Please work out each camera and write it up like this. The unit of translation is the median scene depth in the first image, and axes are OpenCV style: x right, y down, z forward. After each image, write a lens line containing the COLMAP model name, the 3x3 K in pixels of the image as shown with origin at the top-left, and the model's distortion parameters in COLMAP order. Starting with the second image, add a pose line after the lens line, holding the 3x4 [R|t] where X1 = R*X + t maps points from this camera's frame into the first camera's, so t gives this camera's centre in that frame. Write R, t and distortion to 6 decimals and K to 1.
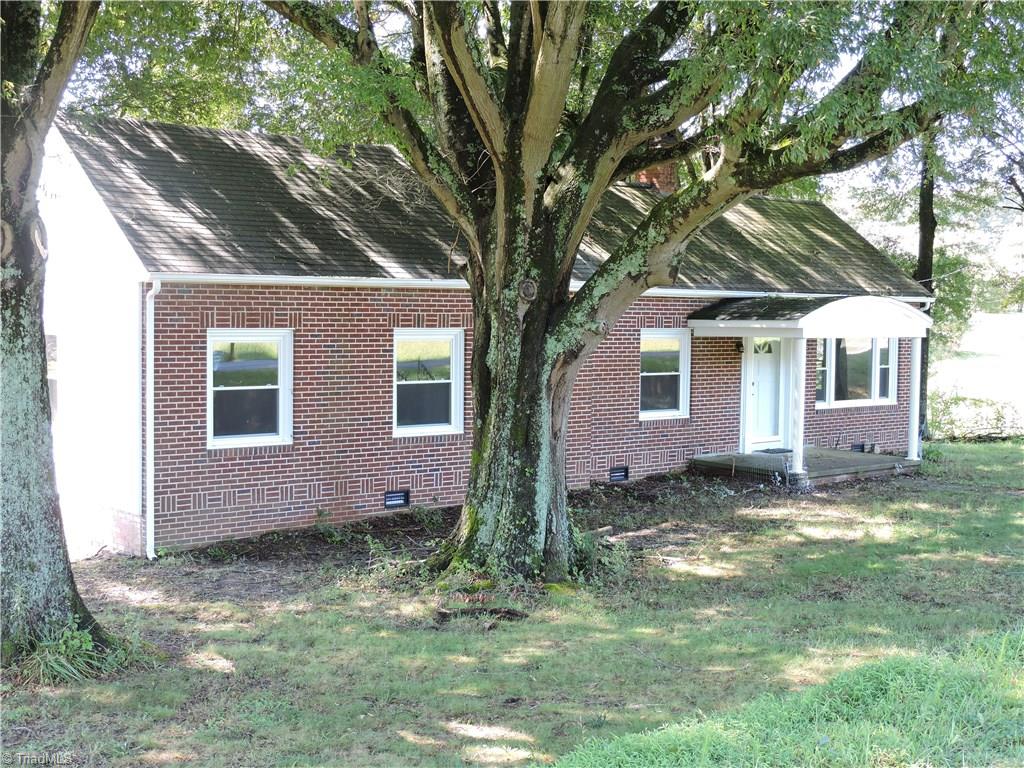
lens RADIAL K [[1410.6, 0, 511.9], [0, 1410.6, 381.8], [0, 0, 1]] dist [-0.029823, 0.000000]
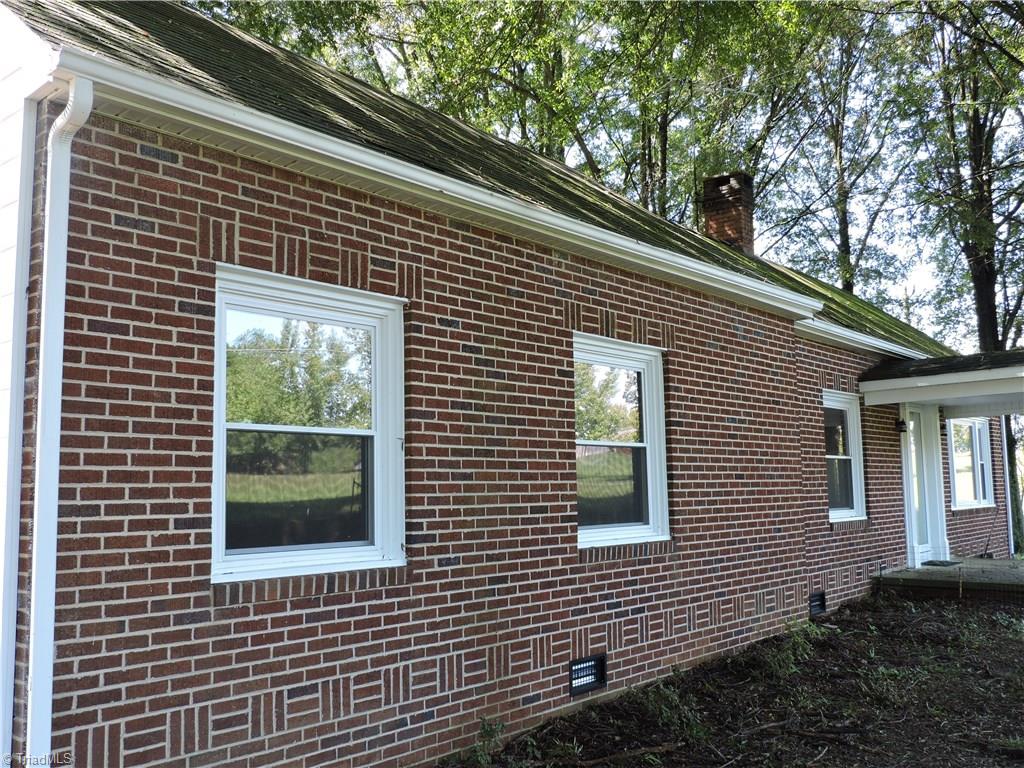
lens RADIAL K [[977.4, 0, 509.4], [0, 977.4, 388.1], [0, 0, 1]] dist [-0.021459, 0.000000]
pose [[0.988207, -0.011213, 0.152712, -0.173349], [0.034515, 0.987961, -0.150806, 0.037684], [-0.149182, 0.154298, 0.976697, 0.712994]]
